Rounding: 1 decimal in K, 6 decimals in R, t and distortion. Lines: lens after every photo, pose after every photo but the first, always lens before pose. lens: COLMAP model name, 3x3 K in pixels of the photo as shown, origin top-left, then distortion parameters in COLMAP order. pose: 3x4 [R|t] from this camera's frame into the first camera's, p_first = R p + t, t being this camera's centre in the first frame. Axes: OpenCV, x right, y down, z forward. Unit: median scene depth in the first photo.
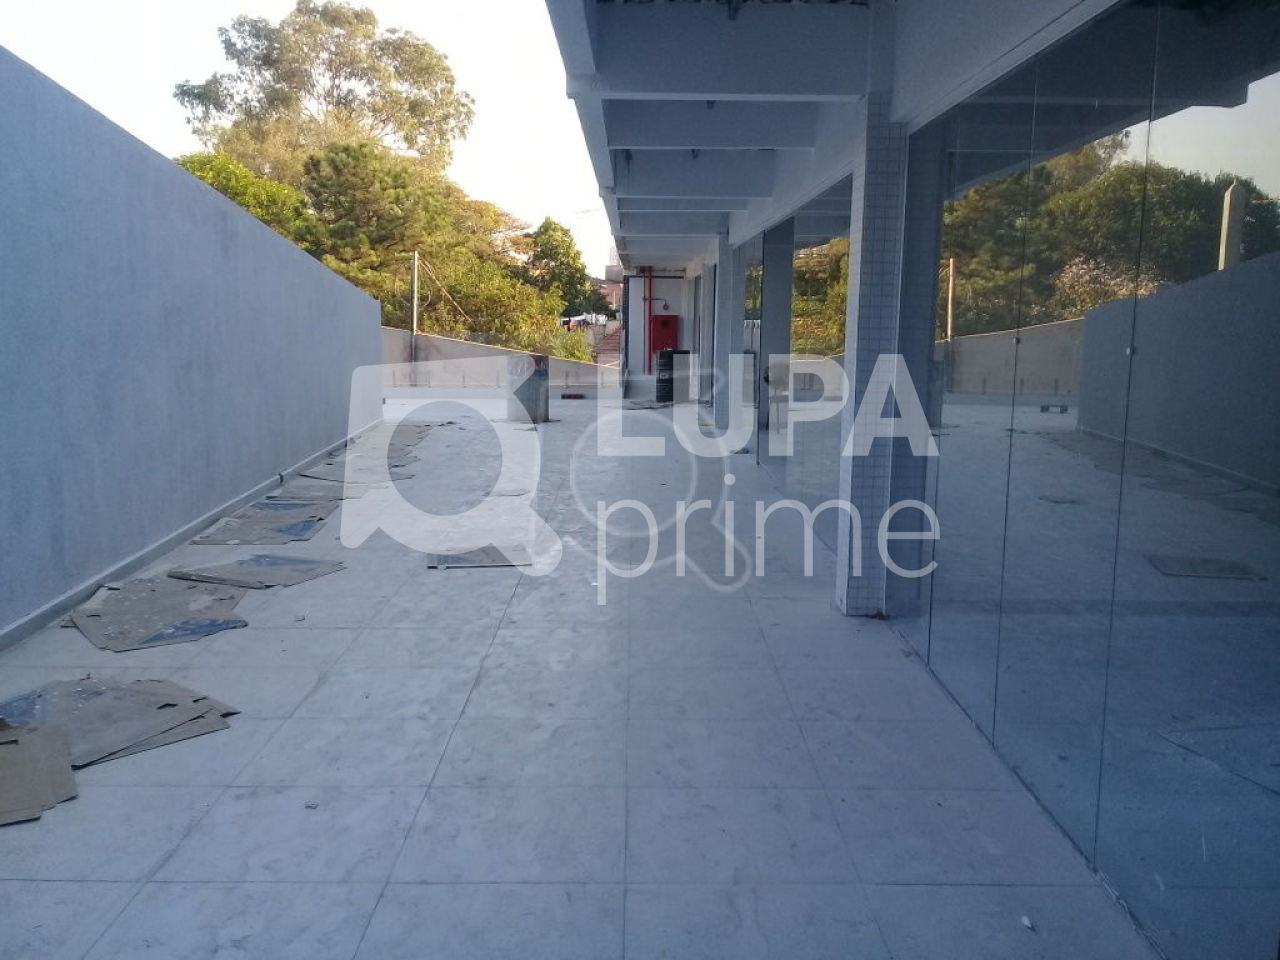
lens RADIAL K [[1173.3, 0, 647.0], [0, 1173.3, 481.1], [0, 0, 1]] dist [0.128927, -0.201390]
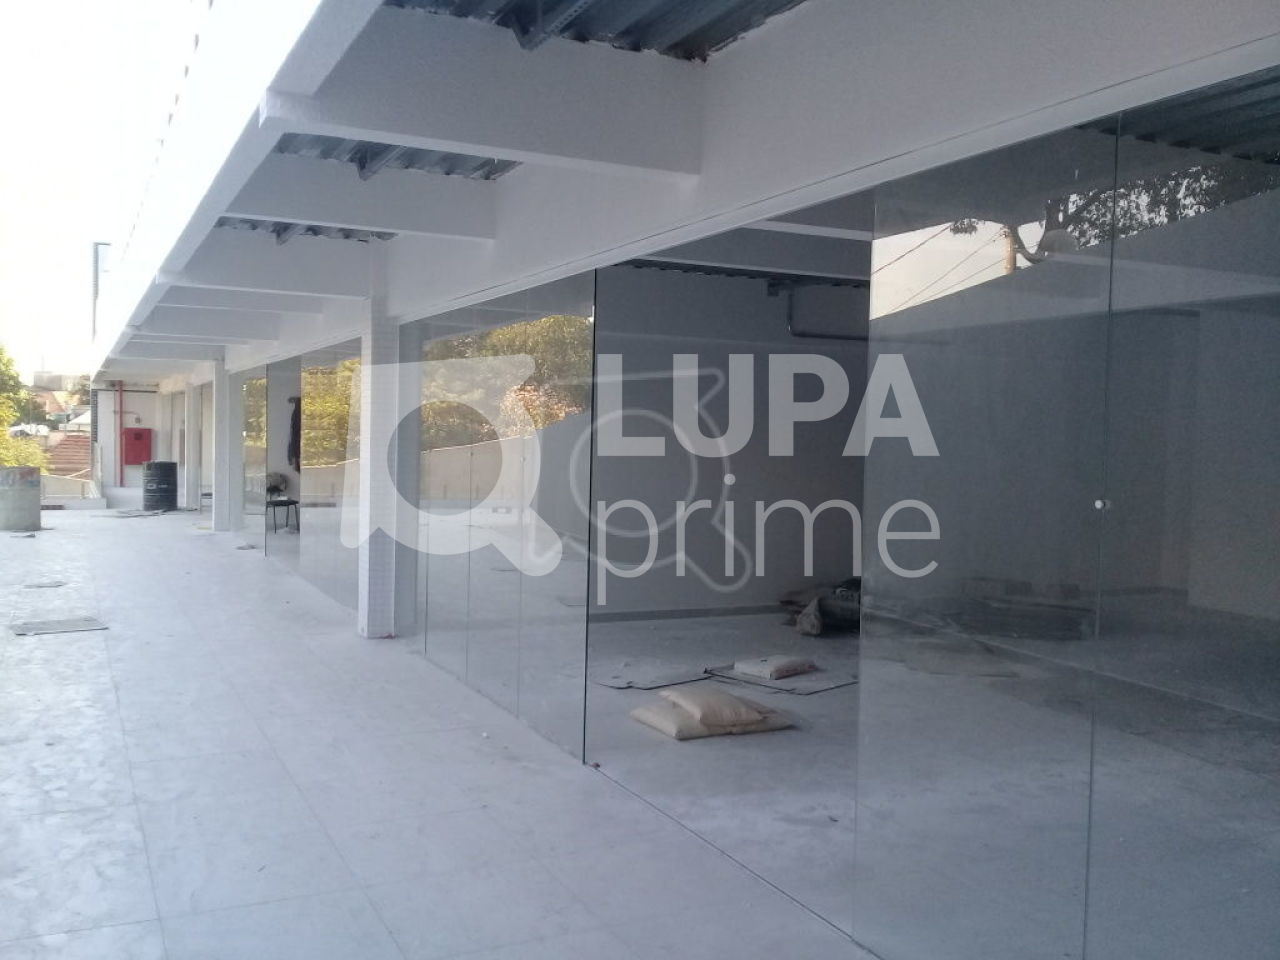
lens RADIAL K [[1173.3, 0, 647.0], [0, 1173.3, 481.1], [0, 0, 1]] dist [0.128927, -0.201390]
pose [[0.900844, -0.010085, 0.434026, -0.053930], [0.051354, 0.995187, -0.083463, 0.020703], [-0.431095, 0.097476, 0.897026, -0.171613]]
